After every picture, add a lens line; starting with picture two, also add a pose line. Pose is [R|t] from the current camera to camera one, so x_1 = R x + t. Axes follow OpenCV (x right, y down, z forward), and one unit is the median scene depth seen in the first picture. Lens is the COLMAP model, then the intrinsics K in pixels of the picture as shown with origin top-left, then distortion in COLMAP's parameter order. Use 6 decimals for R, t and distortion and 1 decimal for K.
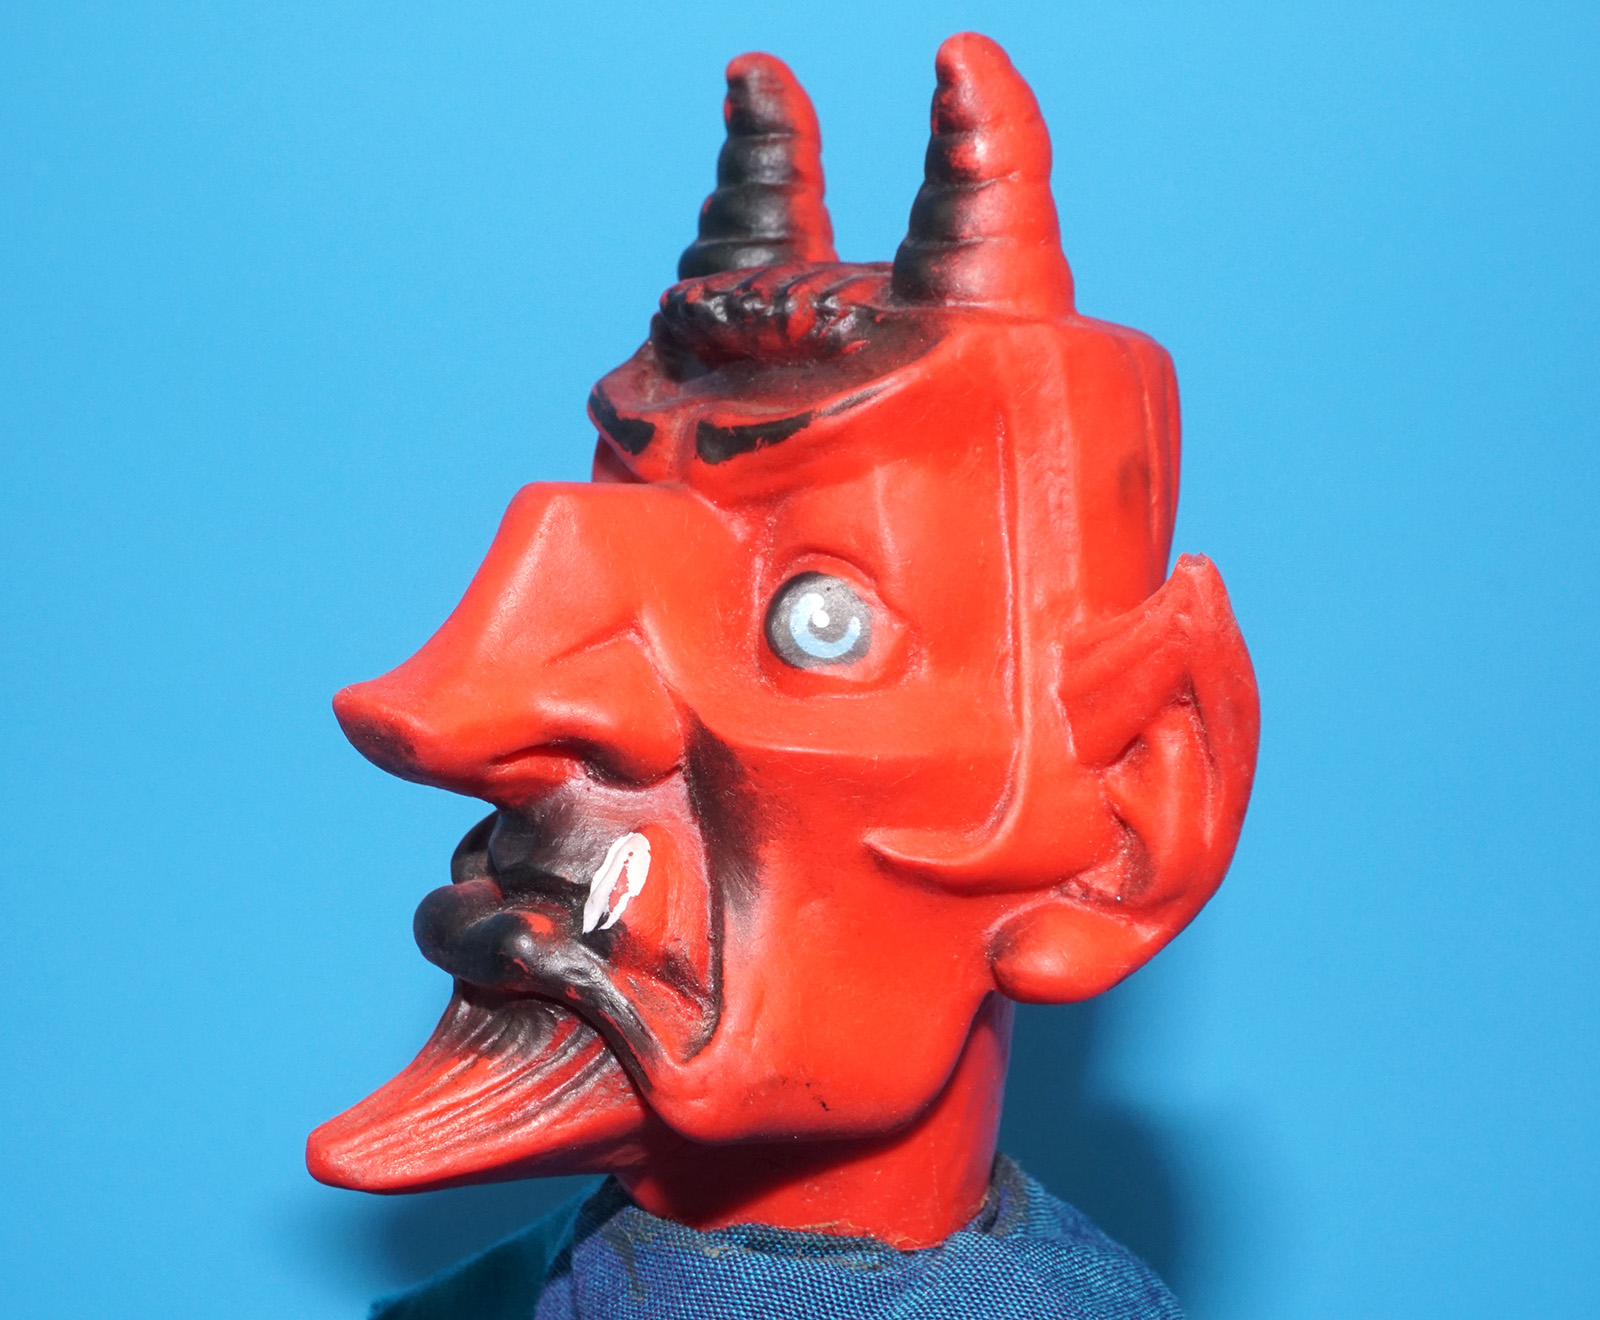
lens RADIAL K [[2626.9, 0, 768.0], [0, 2626.9, 660.2], [0, 0, 1]] dist [0.002234, 0.000442]
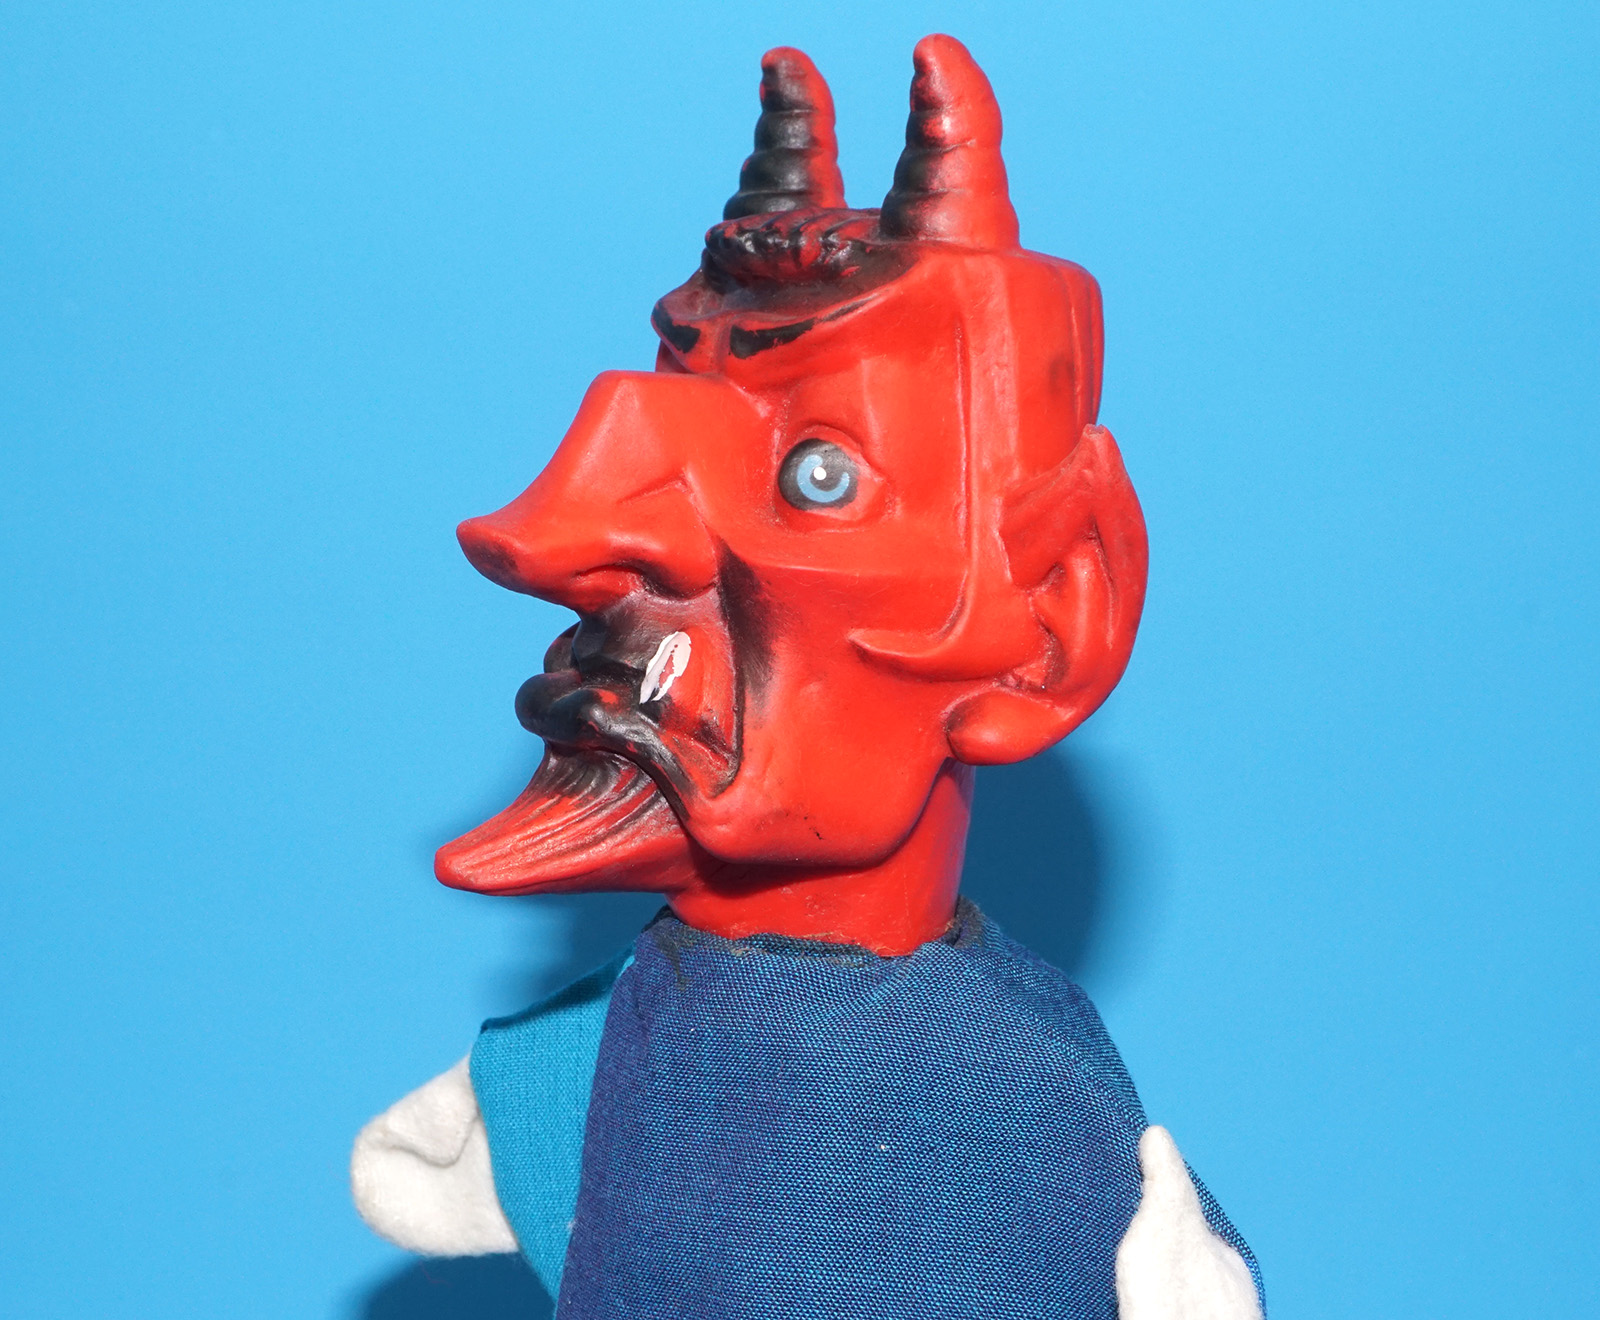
lens RADIAL K [[2604.4, 0, 800.0], [0, 2604.4, 660.0], [0, 0, 1]] dist [0.002975, -0.064400]
pose [[0.999465, 0.009616, -0.031266, 0.051503], [-0.009246, 0.999886, 0.011963, 0.062407], [0.031378, -0.011667, 0.999439, -0.322592]]
